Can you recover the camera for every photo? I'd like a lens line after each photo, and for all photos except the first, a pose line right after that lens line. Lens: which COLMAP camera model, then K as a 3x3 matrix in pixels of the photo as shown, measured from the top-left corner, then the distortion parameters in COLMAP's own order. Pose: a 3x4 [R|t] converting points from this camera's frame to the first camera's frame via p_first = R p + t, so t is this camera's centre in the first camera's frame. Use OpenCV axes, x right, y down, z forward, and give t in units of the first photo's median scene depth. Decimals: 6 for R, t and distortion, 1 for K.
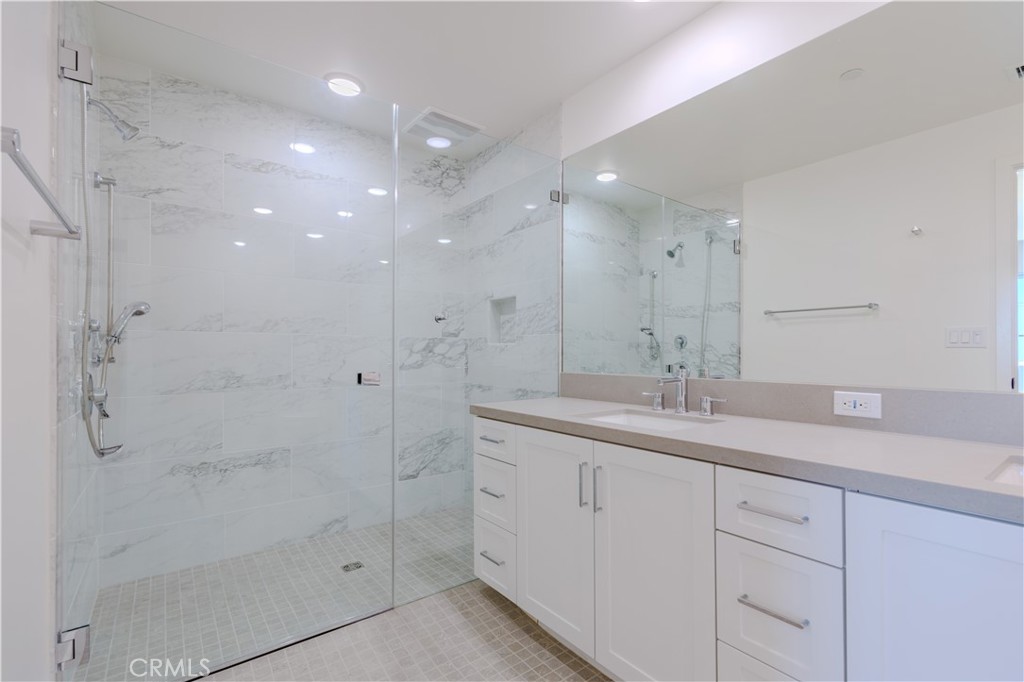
lens RADIAL K [[461.8, 0, 514.5], [0, 461.8, 347.7], [0, 0, 1]] dist [0.007885, -0.001464]
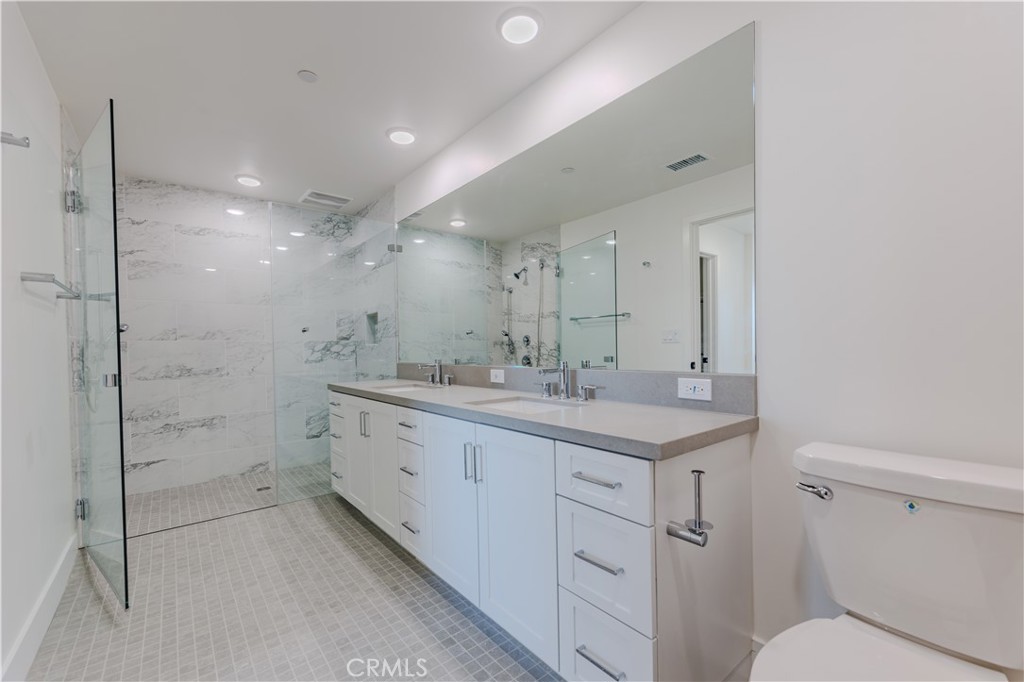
lens RADIAL K [[437.4, 0, 495.6], [0, 437.4, 353.1], [0, 0, 1]] dist [0.009406, 0.000832]
pose [[0.999804, -0.015346, -0.012472, 0.418690], [0.015595, 0.999676, 0.020140, -0.003674], [0.012159, -0.020331, 0.999719, -0.424410]]
